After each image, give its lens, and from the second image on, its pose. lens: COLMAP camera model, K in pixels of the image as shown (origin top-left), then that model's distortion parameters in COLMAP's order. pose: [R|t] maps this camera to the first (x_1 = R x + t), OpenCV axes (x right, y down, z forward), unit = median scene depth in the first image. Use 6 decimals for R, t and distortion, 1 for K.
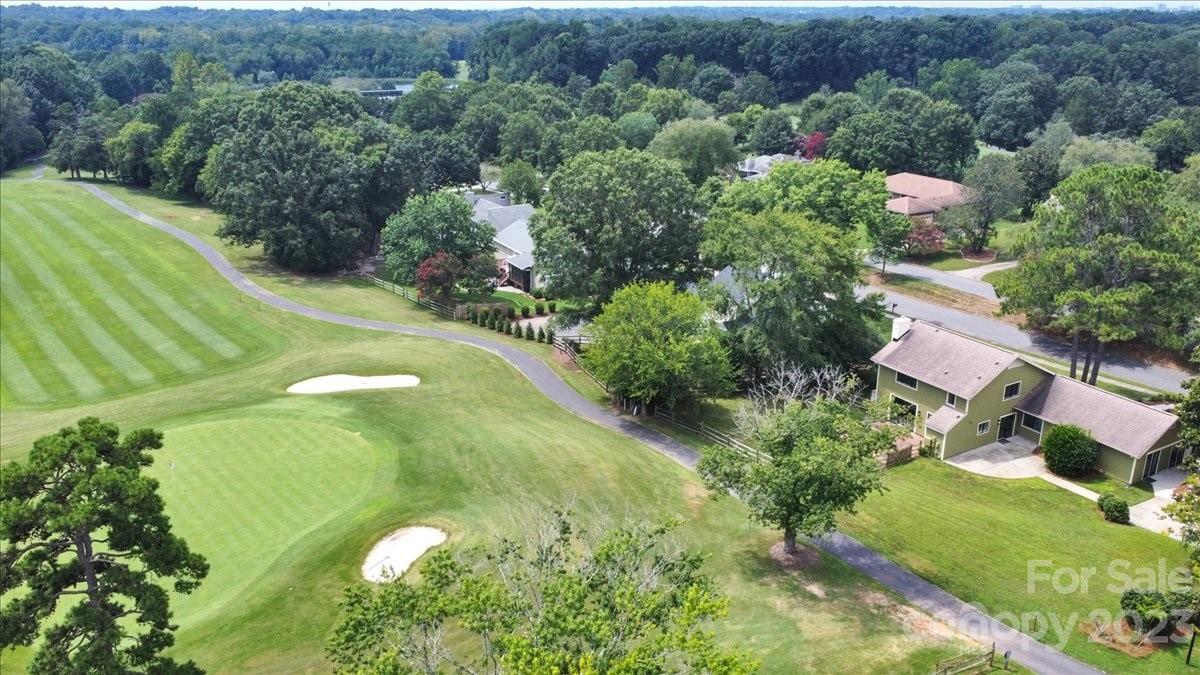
lens RADIAL K [[876.9, 0, 599.8], [0, 876.9, 335.4], [0, 0, 1]] dist [0.007772, -0.002371]
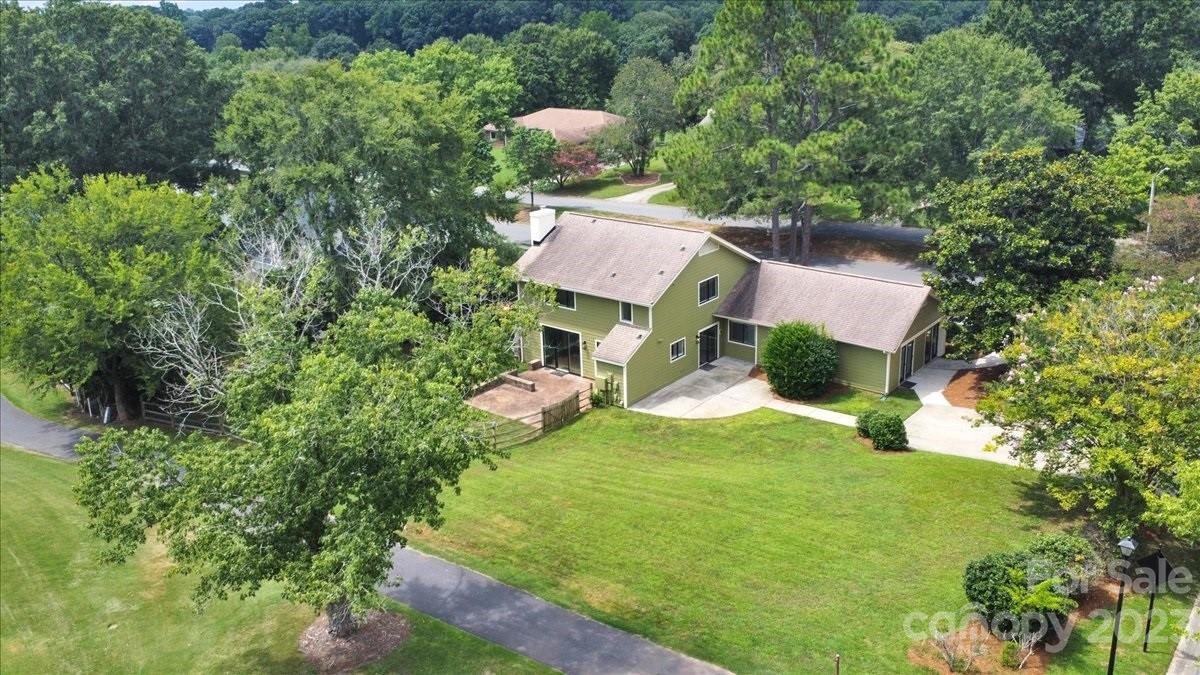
lens RADIAL K [[876.9, 0, 600.7], [0, 876.9, 337.8], [0, 0, 1]] dist [0.007772, -0.002371]
pose [[0.932602, -0.132080, 0.335870, 0.166135], [0.140219, 0.990121, 0.000022, 0.088842], [-0.332555, 0.047075, 0.941908, 0.406104]]
